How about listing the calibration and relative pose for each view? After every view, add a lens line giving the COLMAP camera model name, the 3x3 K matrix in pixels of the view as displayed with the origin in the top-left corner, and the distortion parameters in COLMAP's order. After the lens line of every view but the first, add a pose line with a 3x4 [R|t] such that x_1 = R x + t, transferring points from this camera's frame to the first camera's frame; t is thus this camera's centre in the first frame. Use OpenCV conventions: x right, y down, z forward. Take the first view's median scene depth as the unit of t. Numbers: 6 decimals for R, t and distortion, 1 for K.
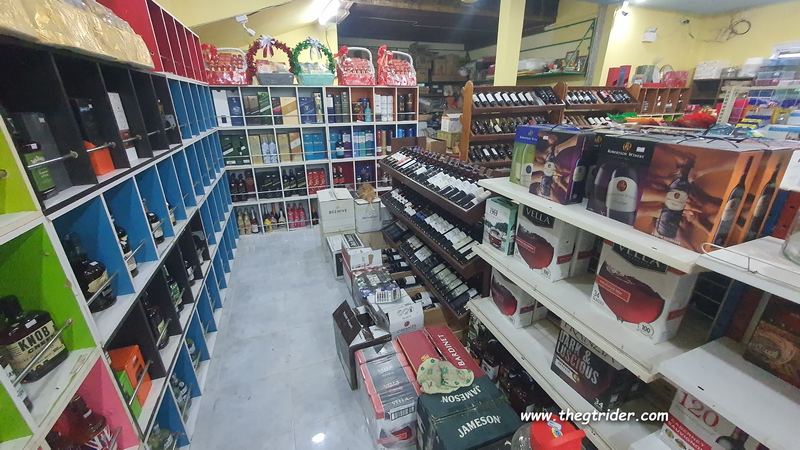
lens RADIAL K [[318.6, 0, 397.7], [0, 318.6, 223.7], [0, 0, 1]] dist [0.000362, -0.000279]
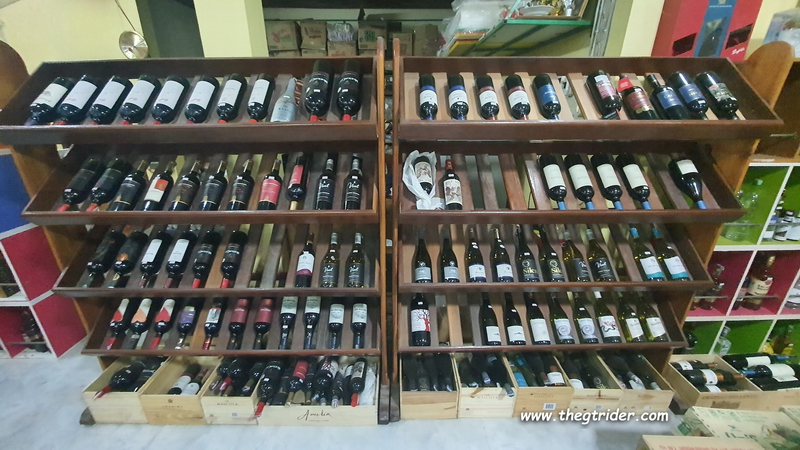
lens RADIAL K [[318.6, 0, 397.7], [0, 318.6, 223.7], [0, 0, 1]] dist [0.000362, -0.000279]
pose [[0.946223, 0.123811, -0.298885, 0.771832], [-0.124614, 0.992069, 0.016450, -0.368621], [0.298551, 0.021680, 0.954147, 0.937358]]
